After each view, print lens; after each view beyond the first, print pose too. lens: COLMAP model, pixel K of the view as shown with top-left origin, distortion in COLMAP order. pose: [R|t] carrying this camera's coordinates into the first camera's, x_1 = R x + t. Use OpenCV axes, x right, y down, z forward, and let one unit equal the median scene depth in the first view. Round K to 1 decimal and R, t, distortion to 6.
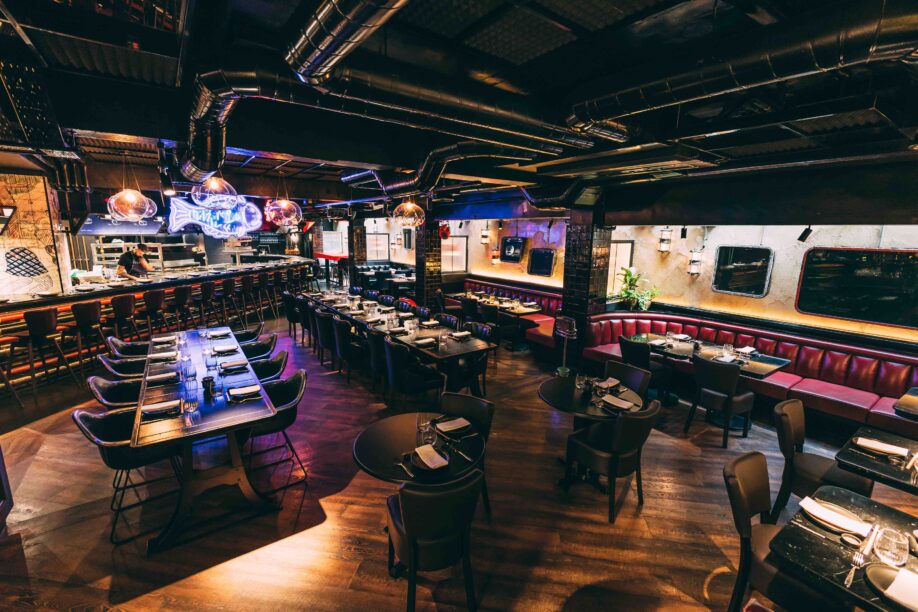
lens RADIAL K [[393.9, 0, 457.8], [0, 393.9, 306.1], [0, 0, 1]] dist [0.004667, 0.000566]
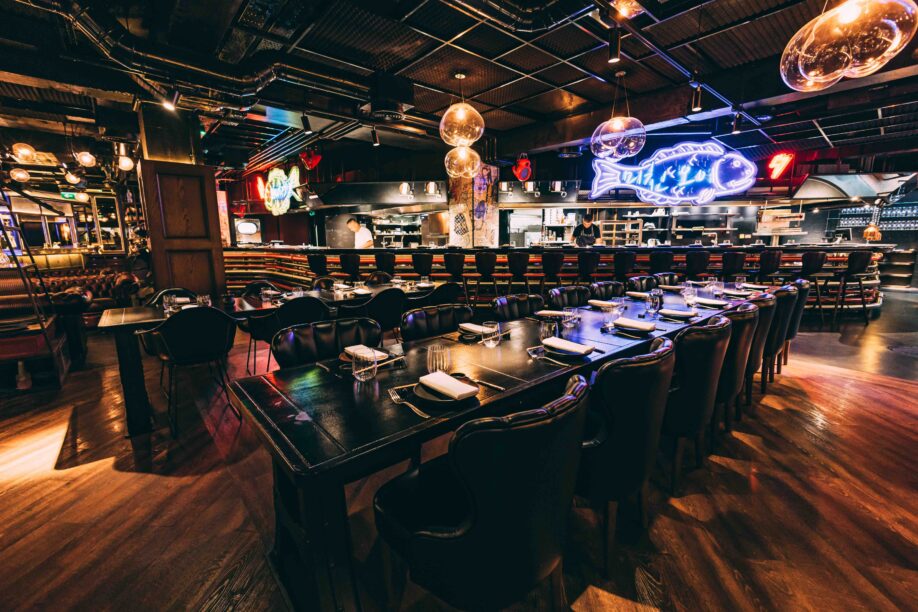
lens RADIAL K [[393.9, 0, 456.7], [0, 393.9, 305.3], [0, 0, 1]] dist [0.004667, 0.000566]
pose [[0.093292, 0.143605, -0.985228, 0.153106], [-0.180983, 0.975504, 0.125050, -0.004096], [0.979051, 0.166643, 0.116997, 0.545042]]
